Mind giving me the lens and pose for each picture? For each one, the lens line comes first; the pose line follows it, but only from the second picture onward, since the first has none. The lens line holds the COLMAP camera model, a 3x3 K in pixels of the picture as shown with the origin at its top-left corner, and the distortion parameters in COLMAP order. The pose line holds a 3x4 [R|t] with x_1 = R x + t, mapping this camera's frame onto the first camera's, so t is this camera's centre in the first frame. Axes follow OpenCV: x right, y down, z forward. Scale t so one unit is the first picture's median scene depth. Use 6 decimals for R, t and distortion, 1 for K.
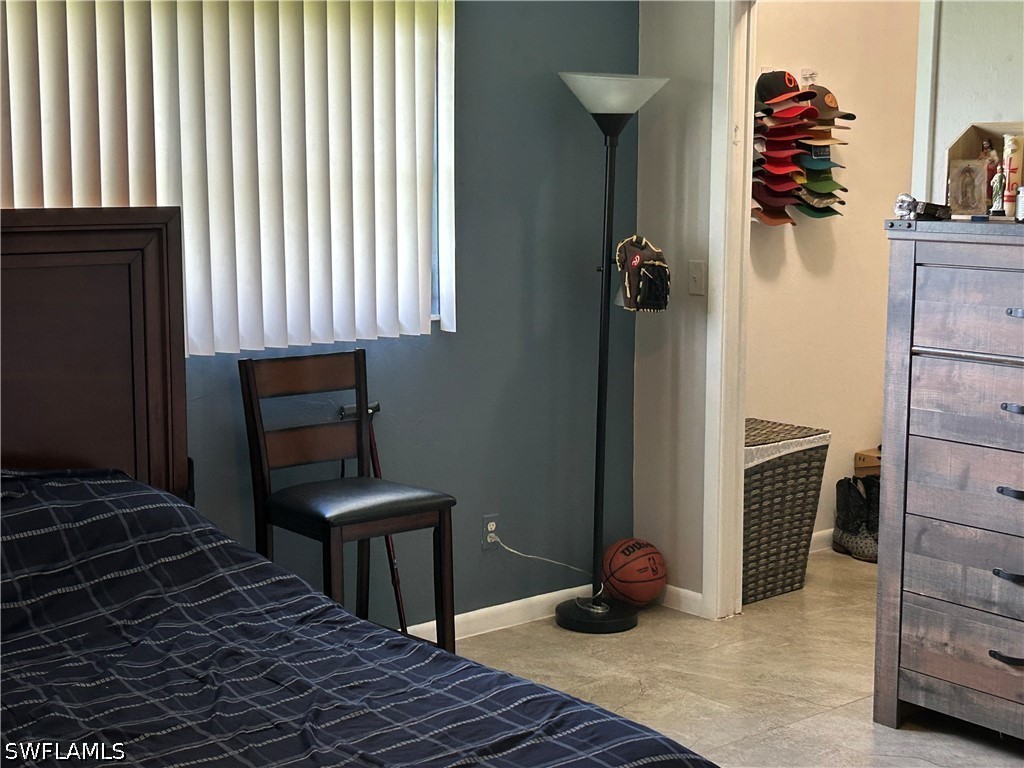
lens RADIAL K [[1597.5, 0, 506.2], [0, 1597.5, 374.0], [0, 0, 1]] dist [0.075077, 0.000000]
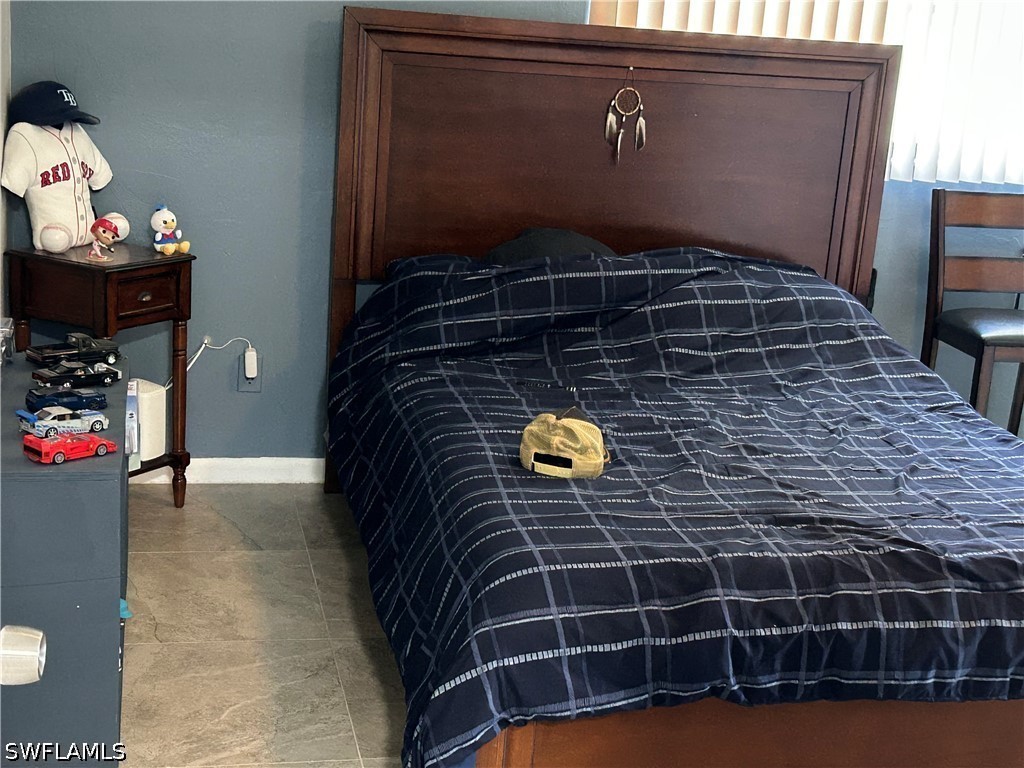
lens RADIAL K [[1597.5, 0, 519.0], [0, 1597.5, 383.8], [0, 0, 1]] dist [0.075077, 0.000000]
pose [[0.884920, 0.177140, -0.430742, 0.105758], [-0.137000, 0.982934, 0.122771, 0.033169], [0.445139, -0.049631, 0.894085, -0.174777]]
